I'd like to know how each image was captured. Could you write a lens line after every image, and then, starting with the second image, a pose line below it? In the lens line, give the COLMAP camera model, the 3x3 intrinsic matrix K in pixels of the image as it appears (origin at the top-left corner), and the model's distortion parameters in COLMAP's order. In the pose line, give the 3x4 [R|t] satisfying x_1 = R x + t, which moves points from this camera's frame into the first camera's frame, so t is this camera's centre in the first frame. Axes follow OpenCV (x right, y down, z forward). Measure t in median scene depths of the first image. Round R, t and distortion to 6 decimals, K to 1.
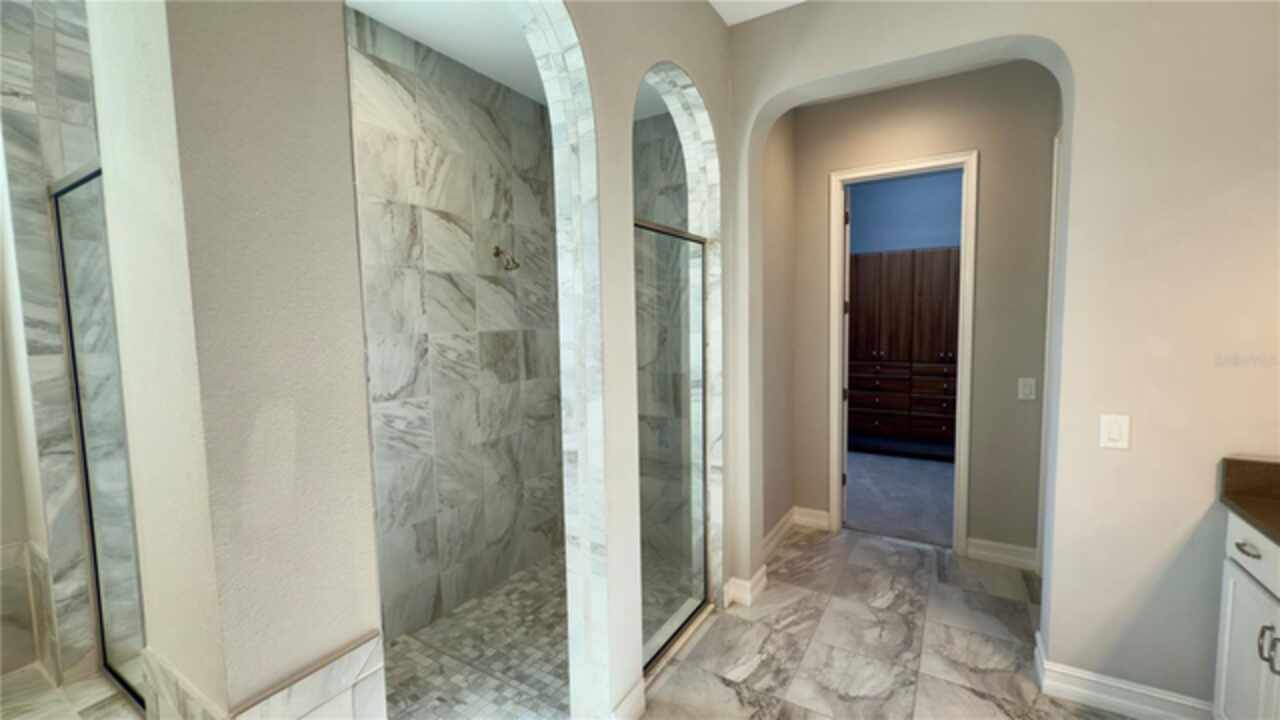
lens RADIAL K [[519.6, 0, 640.5], [0, 519.6, 358.2], [0, 0, 1]] dist [-0.000183, 0.000043]
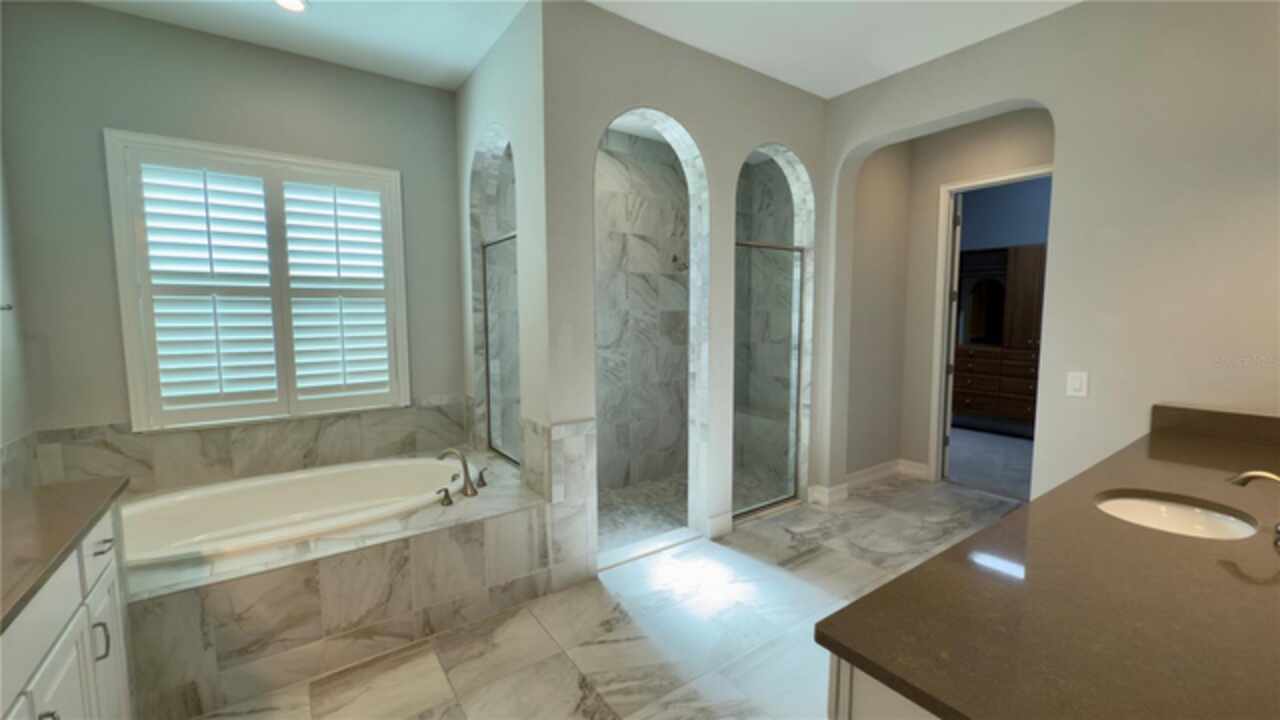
lens RADIAL K [[519.6, 0, 631.8], [0, 519.6, 356.6], [0, 0, 1]] dist [-0.000183, 0.000043]
pose [[0.914626, 0.048757, -0.401349, 0.282888], [-0.044419, 0.998811, 0.020112, 0.068417], [0.401852, -0.000567, 0.915704, -0.534434]]
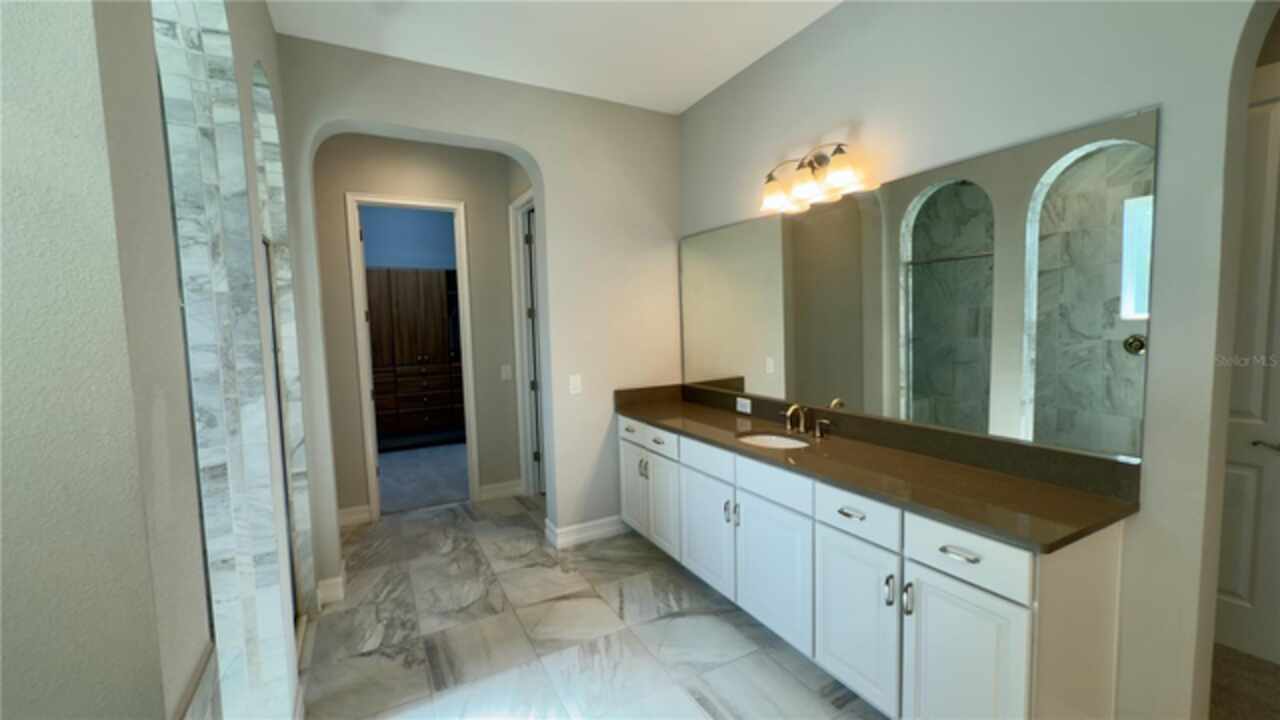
lens RADIAL K [[519.6, 0, 641.2], [0, 519.6, 358.4], [0, 0, 1]] dist [-0.000183, 0.000043]
pose [[0.496667, -0.058545, 0.865965, -0.380569], [0.084563, 0.996240, 0.018852, 0.028353], [-0.863812, 0.063865, 0.499750, -0.068524]]
